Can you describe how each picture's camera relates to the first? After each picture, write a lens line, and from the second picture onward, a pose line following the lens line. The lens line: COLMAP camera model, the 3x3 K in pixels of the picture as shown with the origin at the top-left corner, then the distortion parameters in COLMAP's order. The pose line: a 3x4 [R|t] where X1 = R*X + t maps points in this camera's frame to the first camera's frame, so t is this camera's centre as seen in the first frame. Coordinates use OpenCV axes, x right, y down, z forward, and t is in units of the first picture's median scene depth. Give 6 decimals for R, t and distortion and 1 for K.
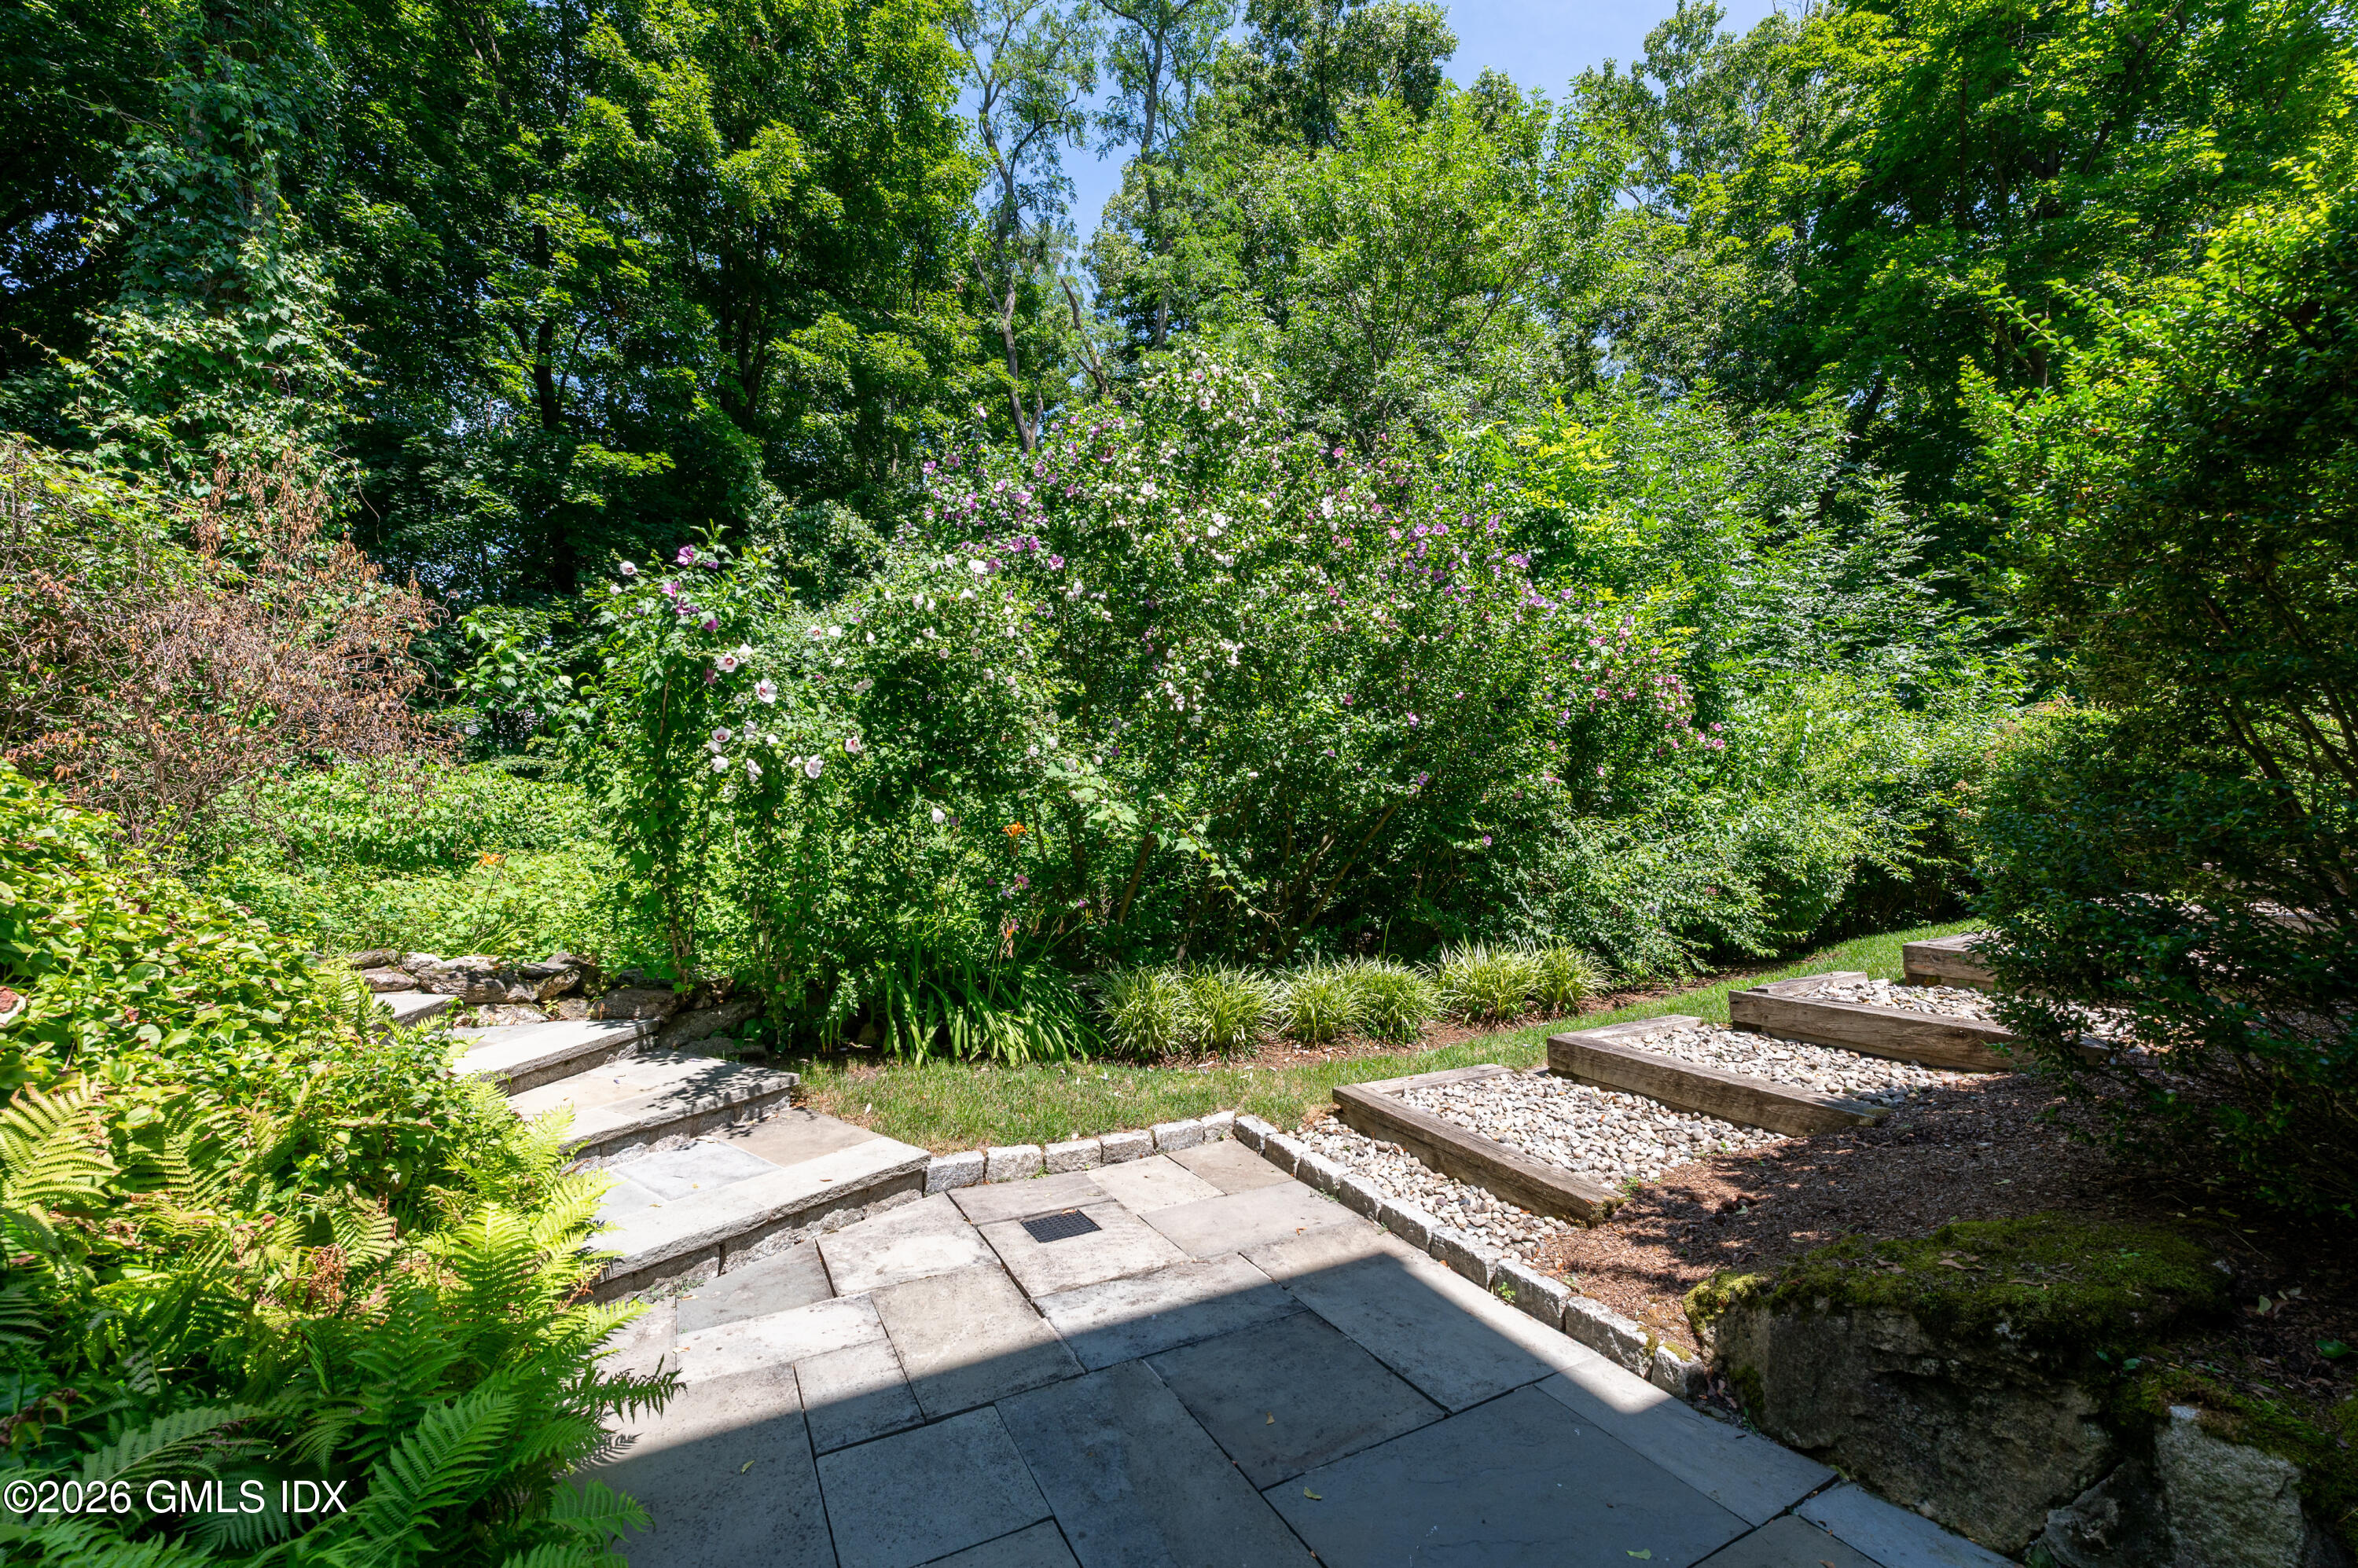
lens RADIAL K [[934.9, 0, 1179.0], [0, 934.9, 784.0], [0, 0, 1]] dist [-0.002067, 0.002099]
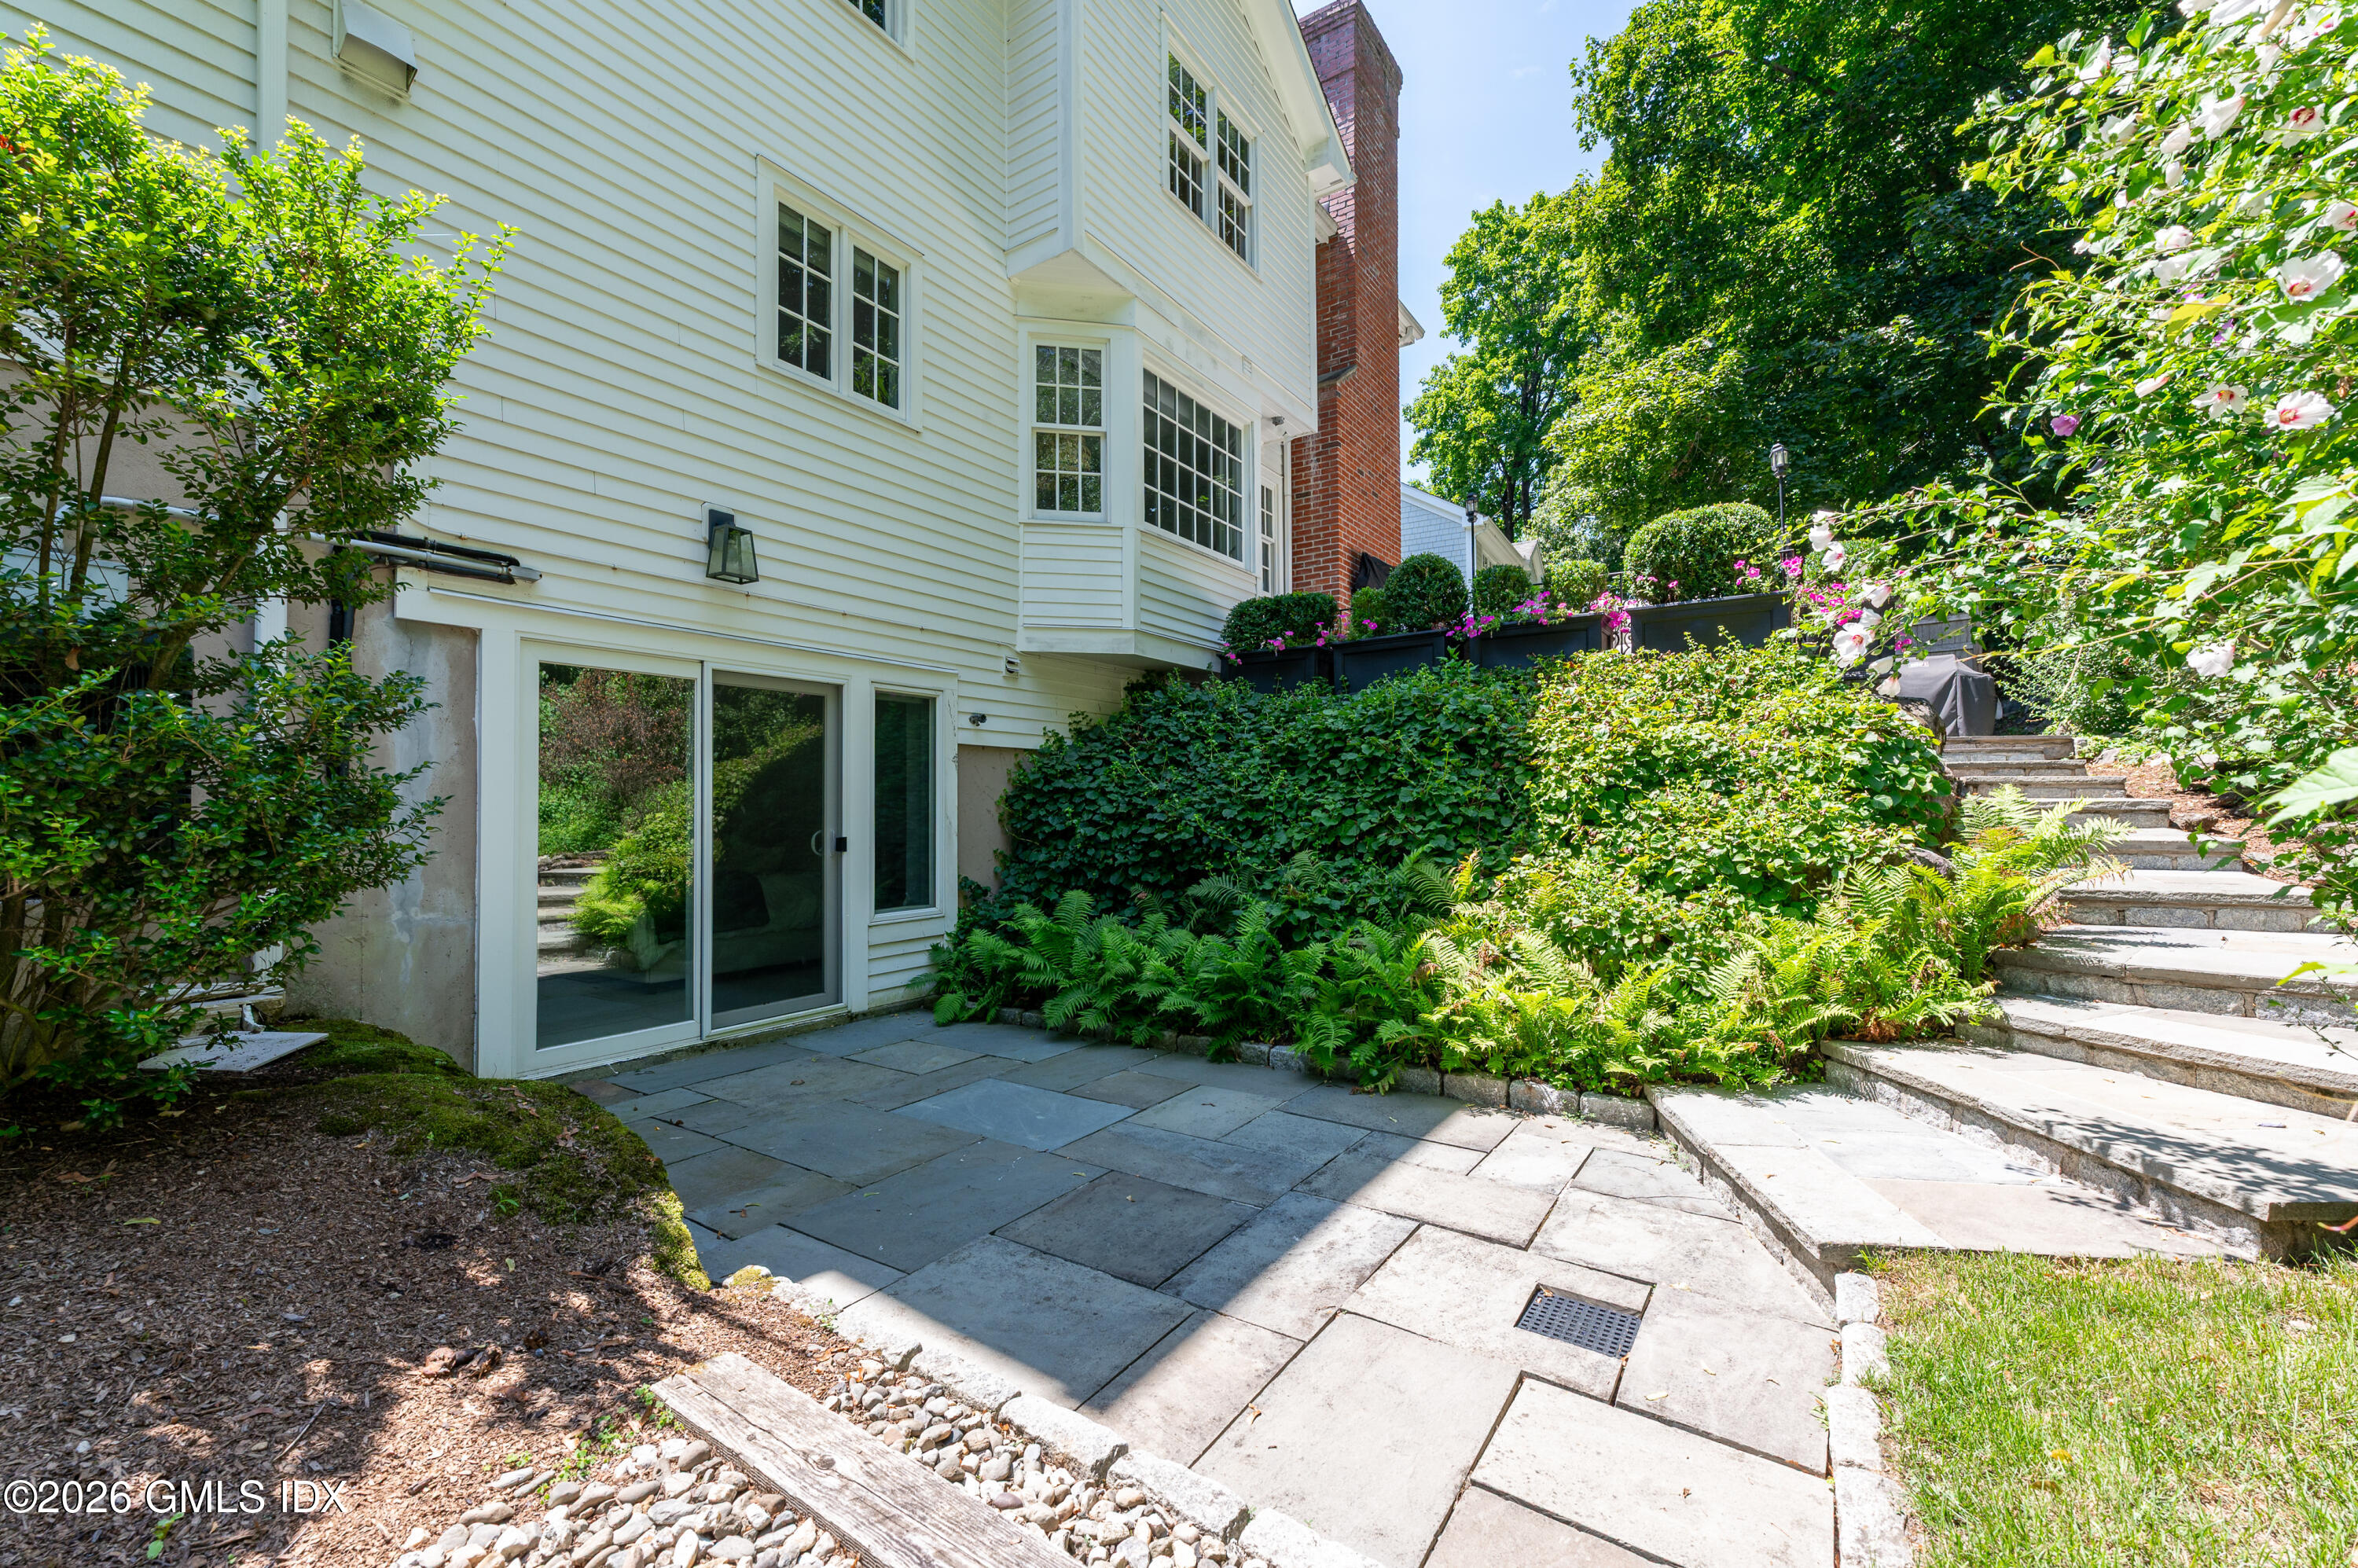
lens RADIAL K [[934.9, 0, 1179.0], [0, 934.9, 784.0], [0, 0, 1]] dist [-0.002067, 0.002099]
pose [[-0.885897, -0.010538, -0.463763, 0.506658], [0.017015, 0.998331, -0.055187, 0.153355], [0.463570, -0.056781, -0.884239, 1.749073]]
